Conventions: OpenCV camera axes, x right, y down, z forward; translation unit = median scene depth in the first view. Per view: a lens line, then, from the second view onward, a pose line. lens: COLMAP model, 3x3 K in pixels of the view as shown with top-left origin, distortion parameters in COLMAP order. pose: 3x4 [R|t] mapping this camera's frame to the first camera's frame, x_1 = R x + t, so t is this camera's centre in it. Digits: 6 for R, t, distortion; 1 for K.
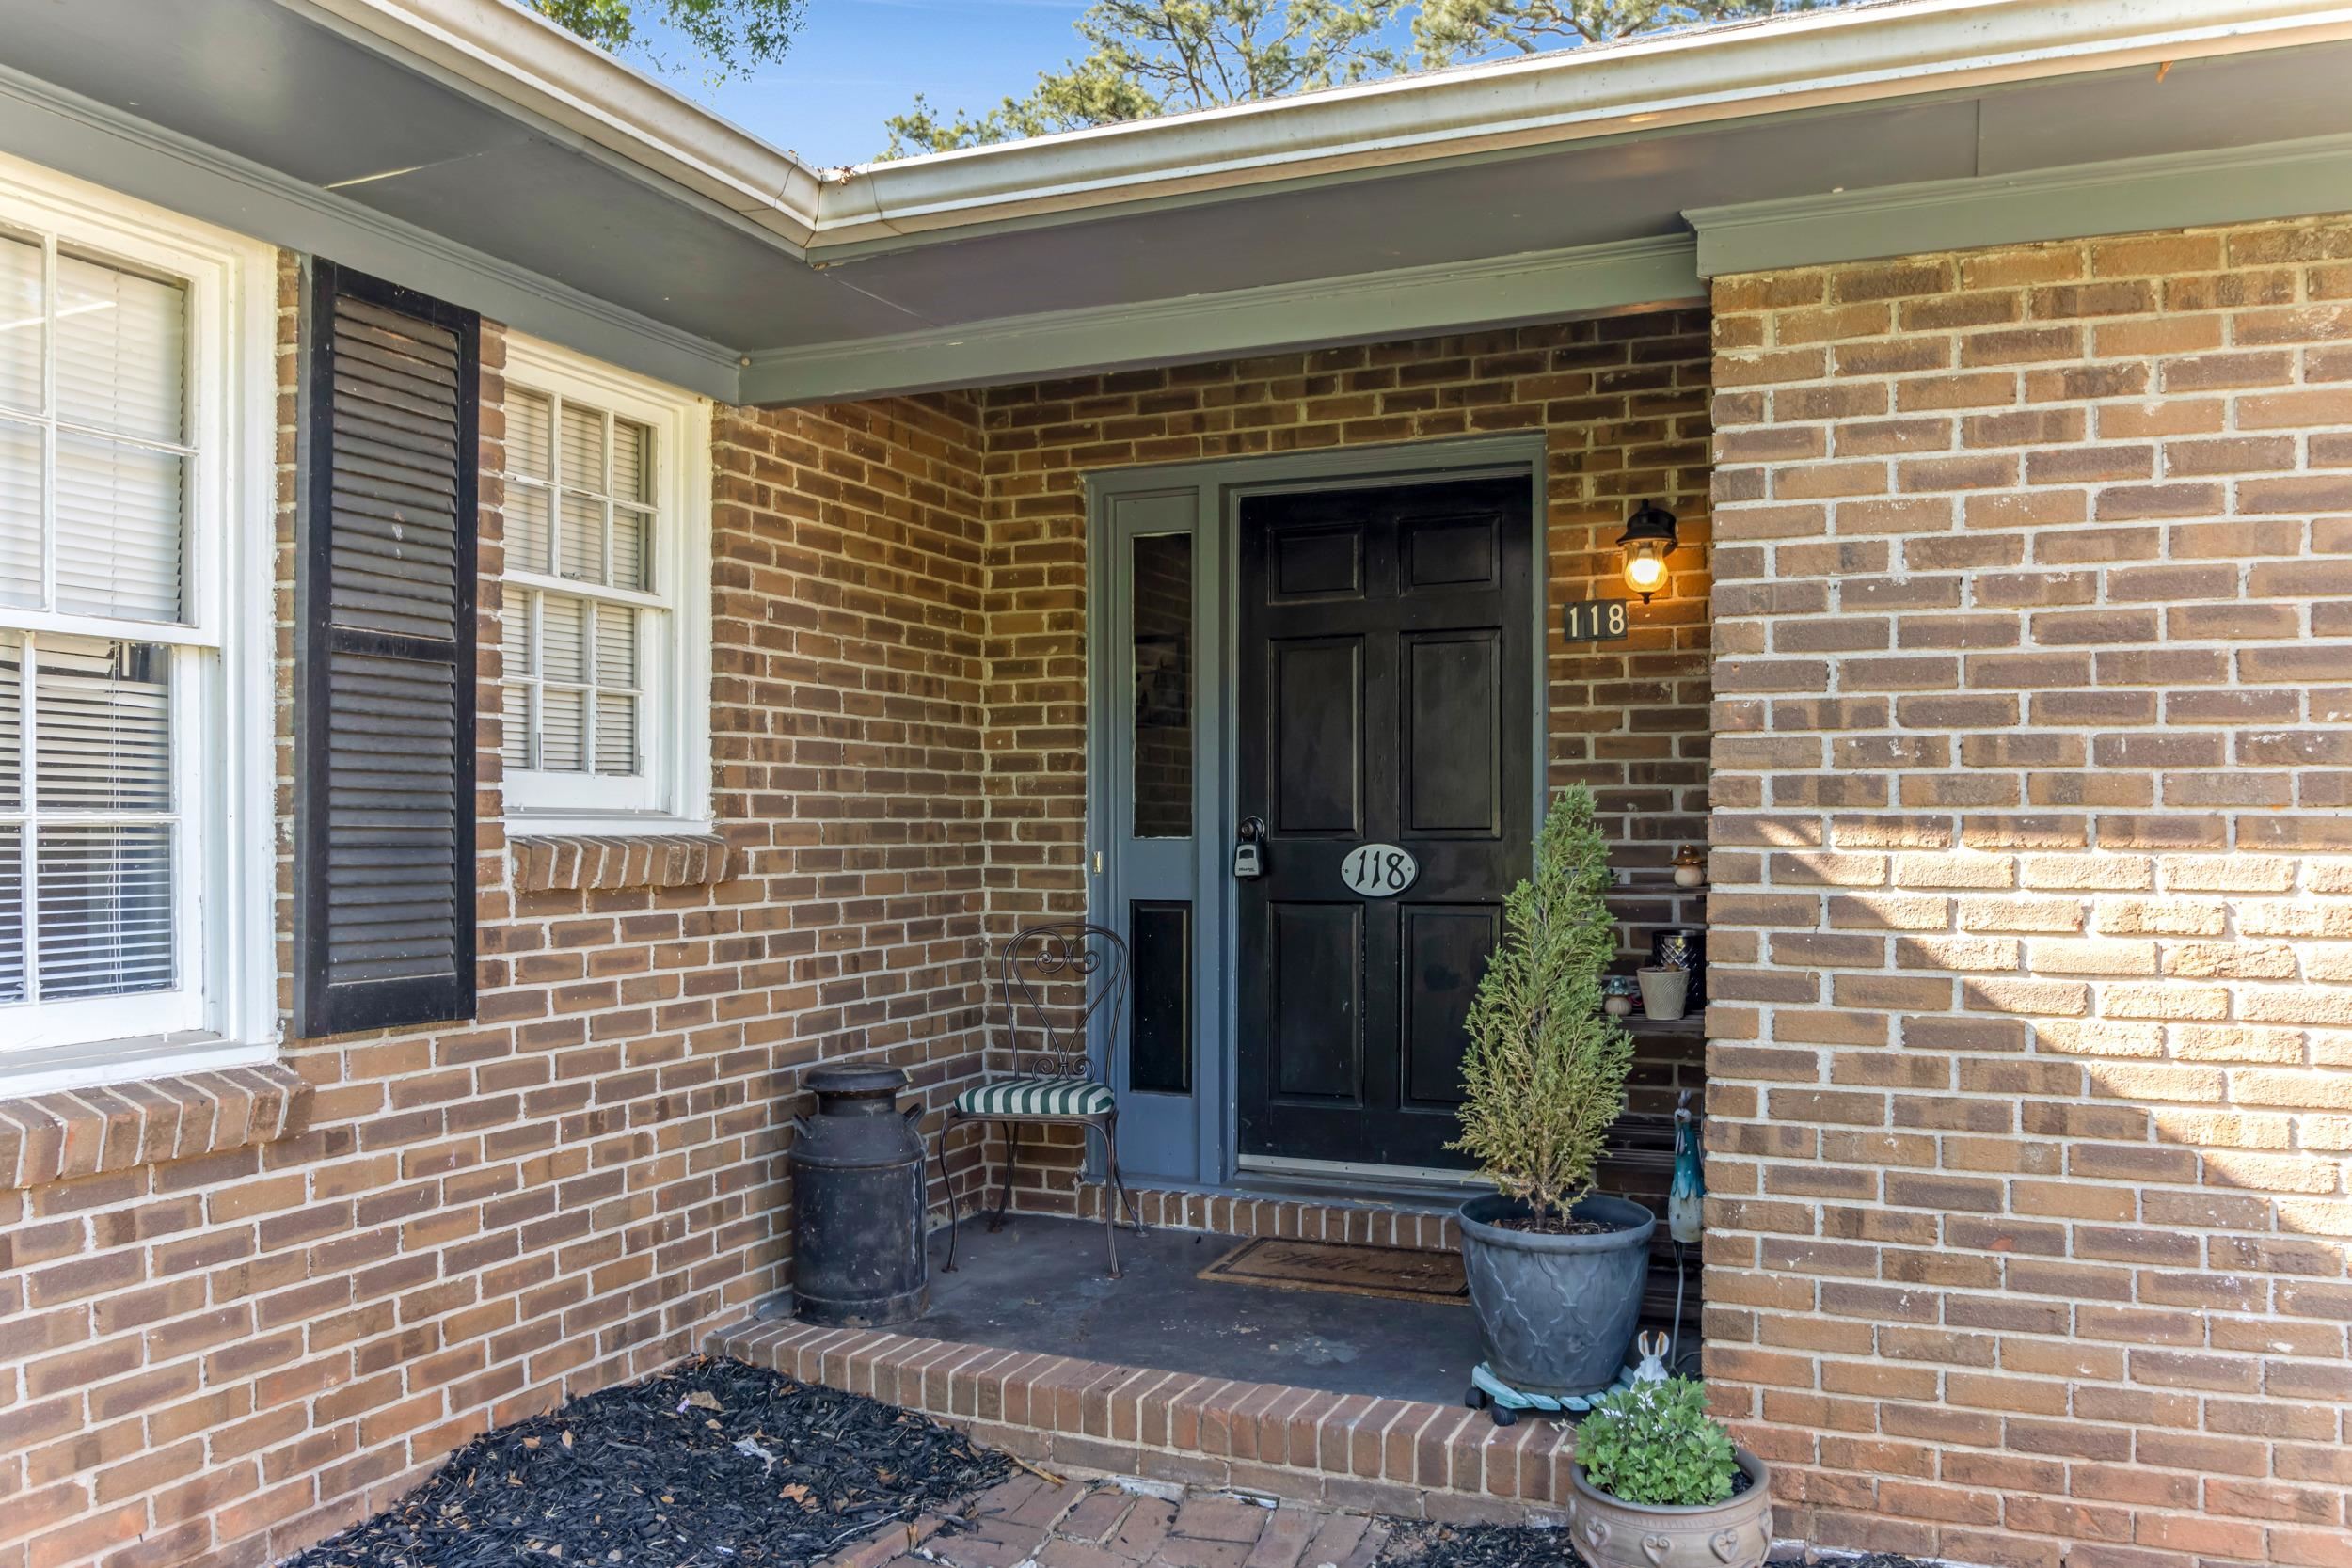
lens RADIAL K [[1850.2, 0, 1179.8], [0, 1850.2, 798.9], [0, 0, 1]] dist [0.003475, 0.002283]
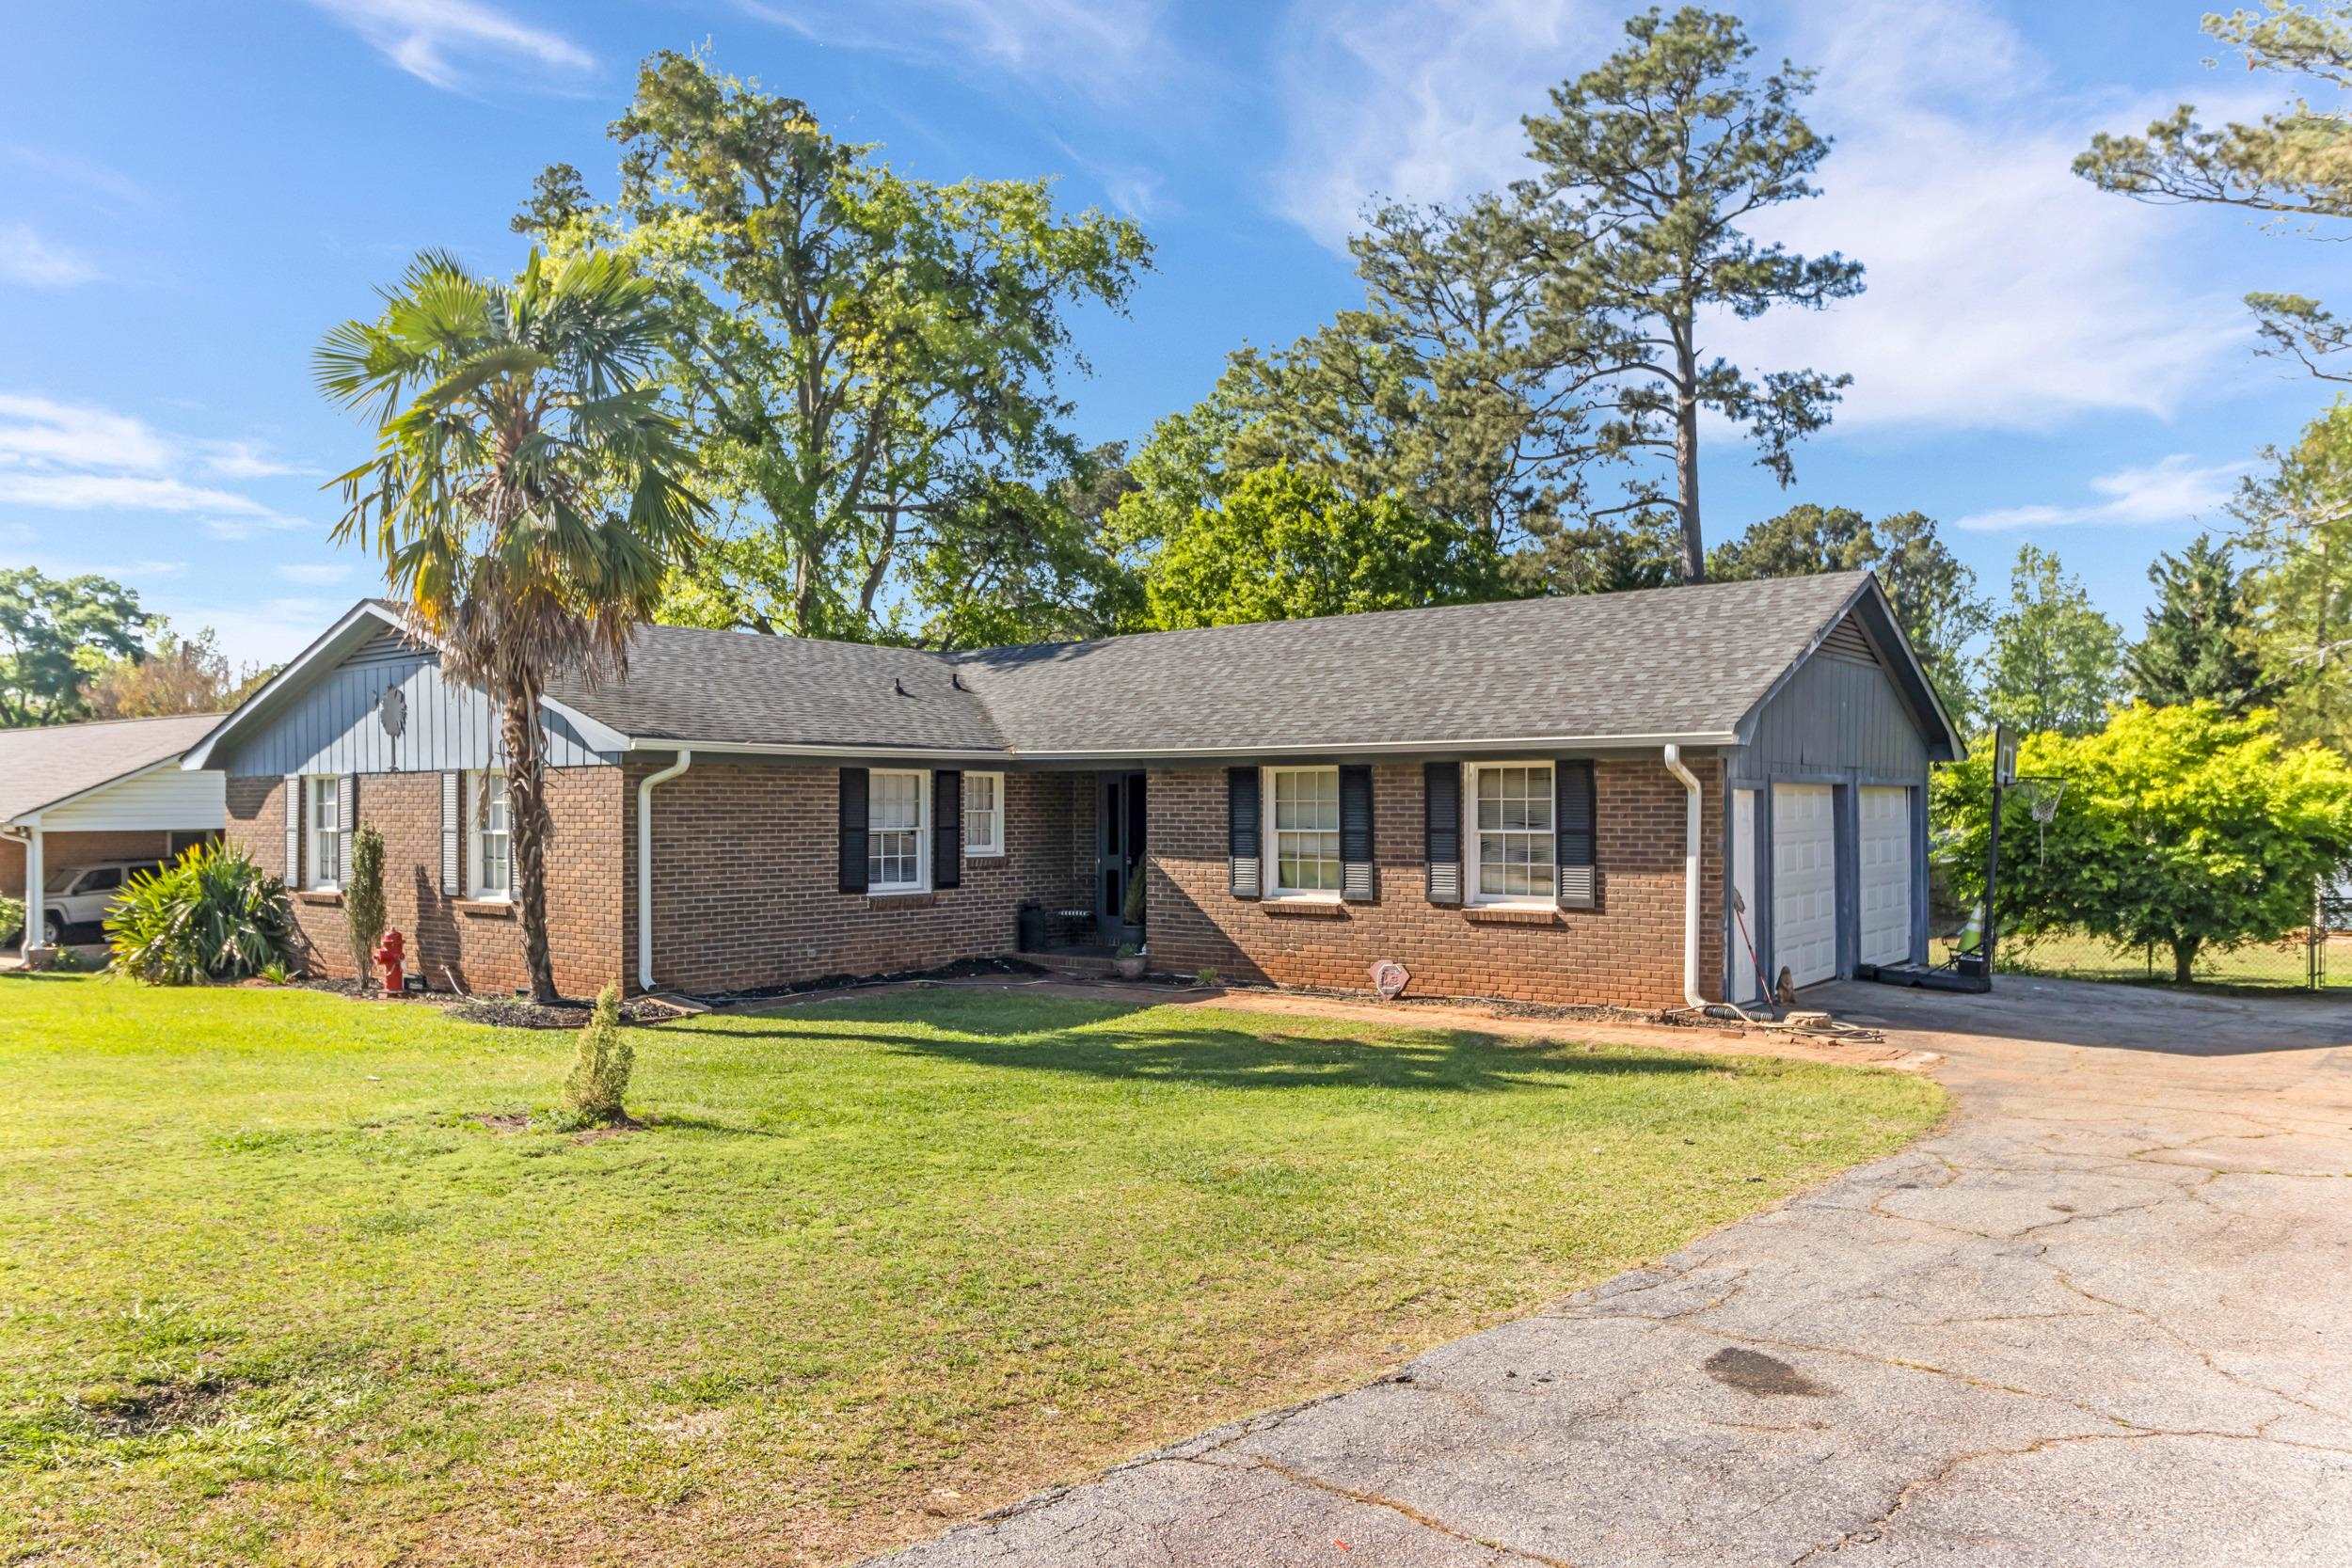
lens RADIAL K [[1850.2, 0, 1175.0], [0, 1850.2, 779.9], [0, 0, 1]] dist [0.003475, 0.002283]
pose [[0.961410, -0.007046, -0.275028, 1.940997], [0.008584, 0.999954, 0.004388, -0.253268], [0.274985, -0.006580, 0.961426, -4.570946]]
